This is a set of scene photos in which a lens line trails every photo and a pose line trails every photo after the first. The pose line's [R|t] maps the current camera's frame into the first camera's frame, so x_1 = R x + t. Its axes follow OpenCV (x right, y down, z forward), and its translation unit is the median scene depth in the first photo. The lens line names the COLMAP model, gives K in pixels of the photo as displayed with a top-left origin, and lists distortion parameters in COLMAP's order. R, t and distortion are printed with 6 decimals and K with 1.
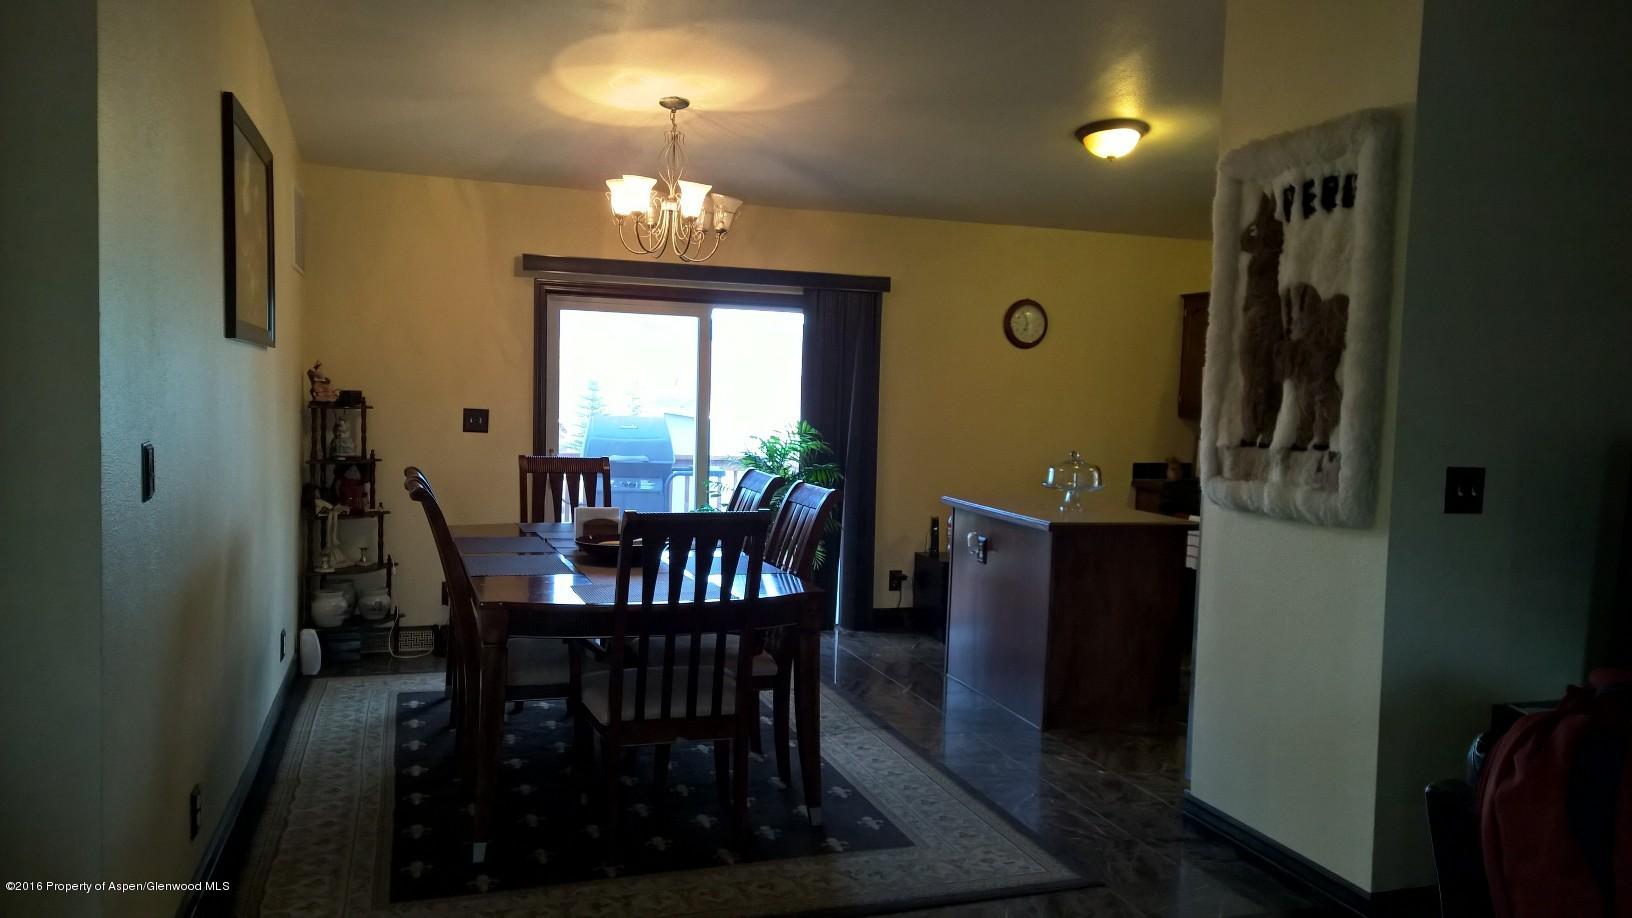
lens RADIAL K [[1172.5, 0, 846.4], [0, 1172.5, 460.6], [0, 0, 1]] dist [0.003087, 0.000129]
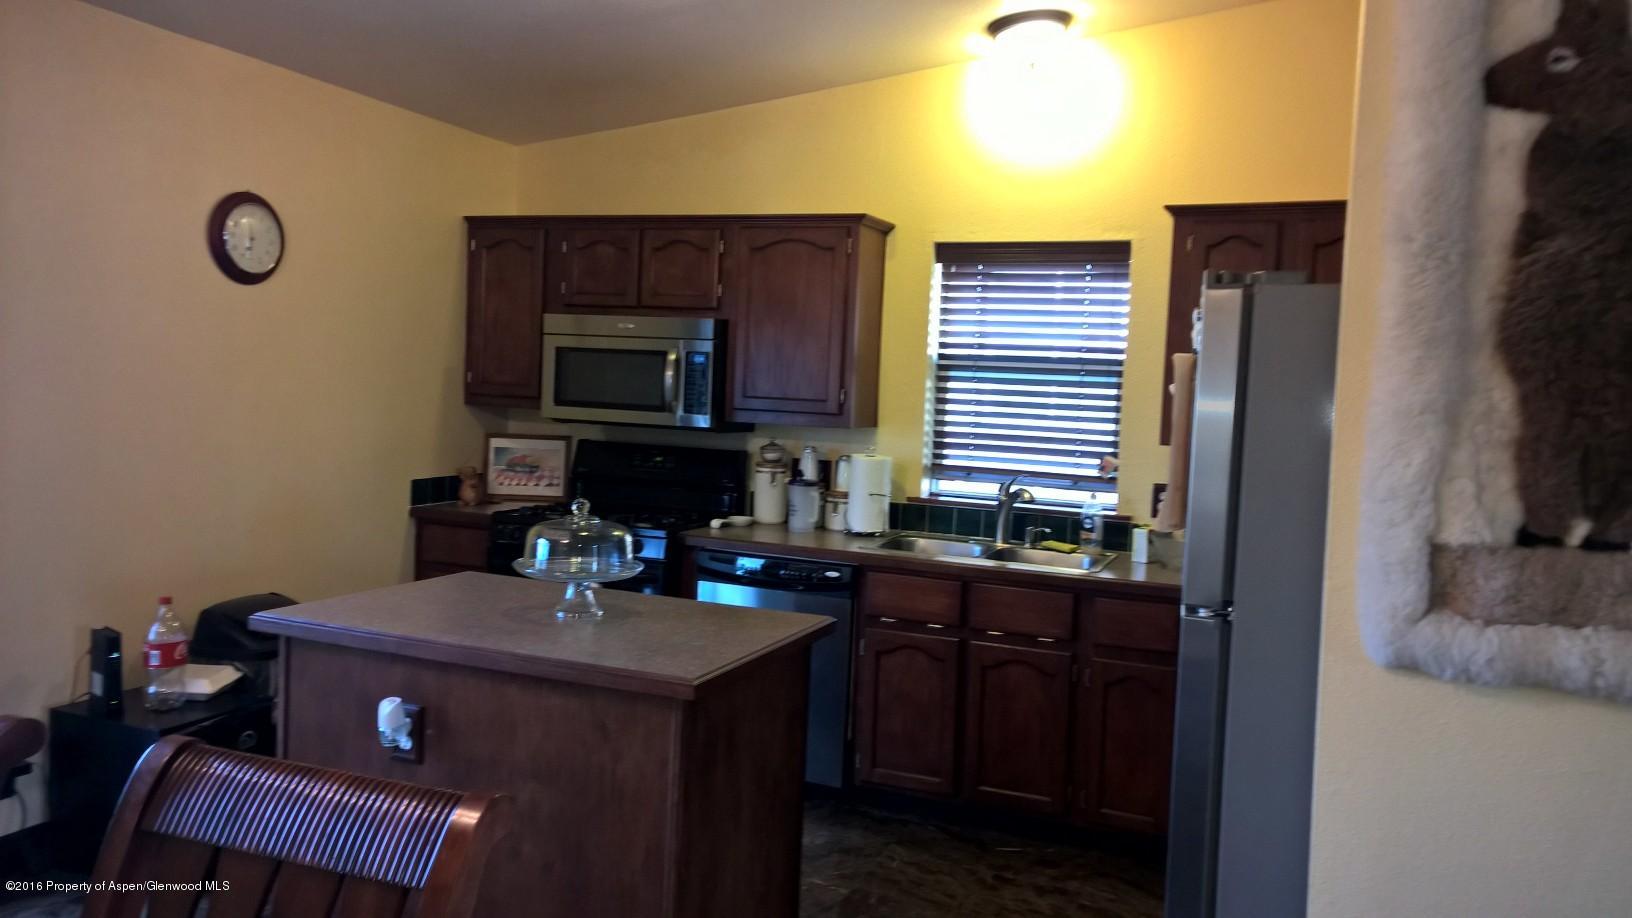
lens RADIAL K [[1172.5, 0, 846.4], [0, 1172.5, 460.6], [0, 0, 1]] dist [0.003087, 0.000129]
pose [[0.647968, -0.046751, 0.760232, -0.083247], [0.018467, 0.998785, 0.045681, -0.034226], [-0.761444, -0.015561, 0.648044, 0.445321]]
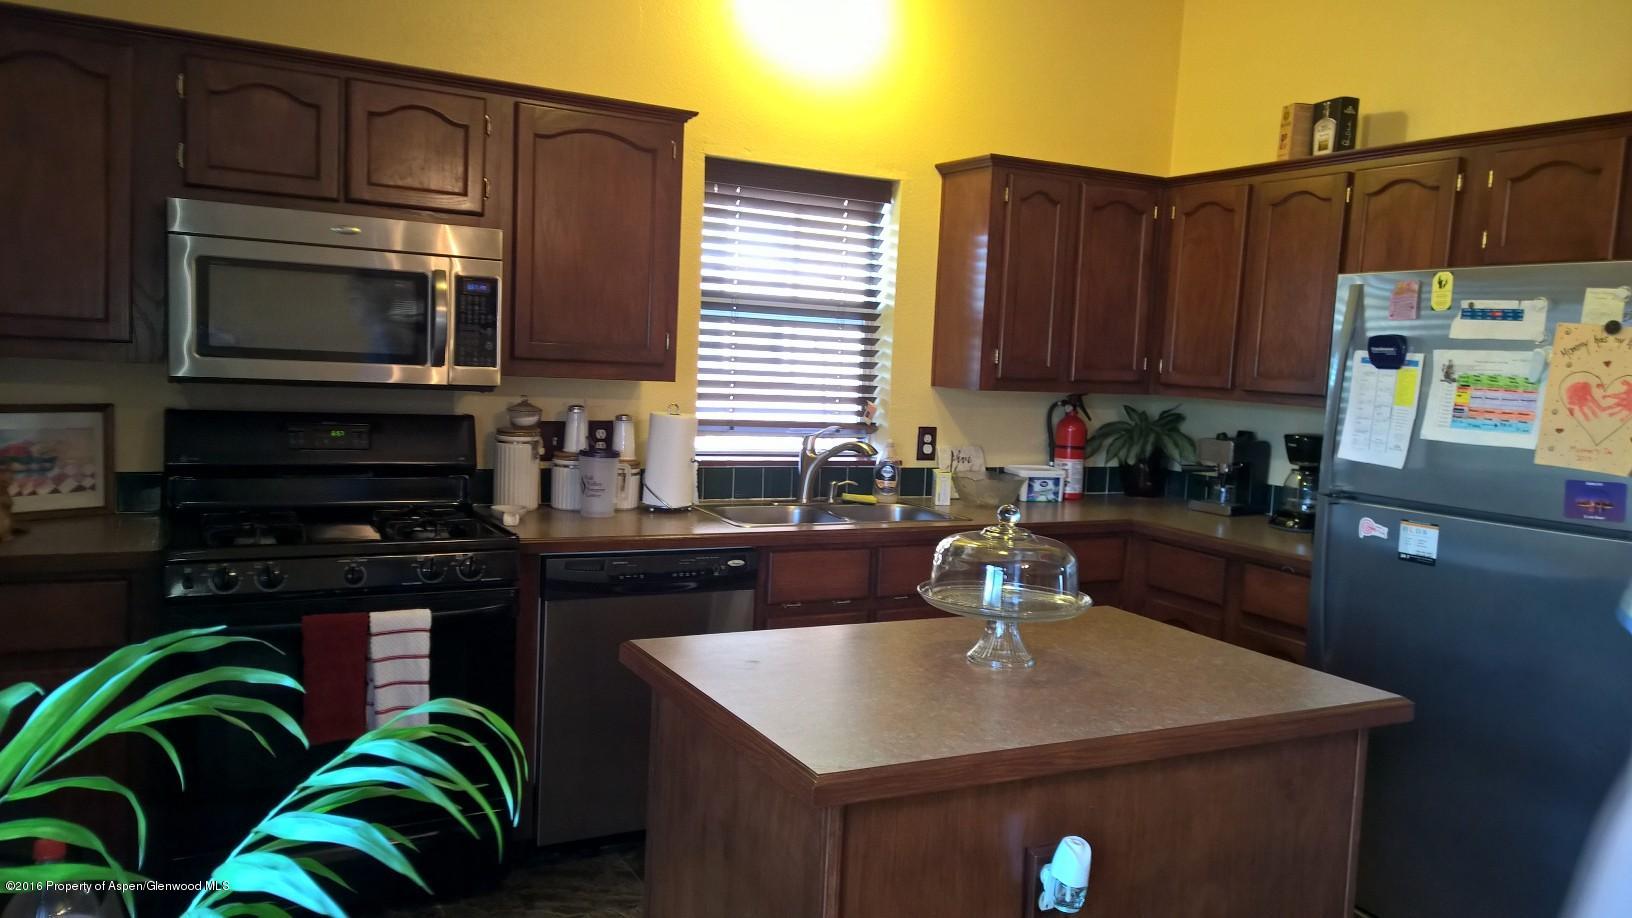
lens RADIAL K [[1172.5, 0, 846.4], [0, 1172.5, 460.6], [0, 0, 1]] dist [0.003087, 0.000129]
pose [[-0.176595, -0.125672, 0.976228, -0.110683], [0.004511, 0.991702, 0.128480, -0.051487], [-0.984273, 0.027093, -0.174563, 0.825767]]
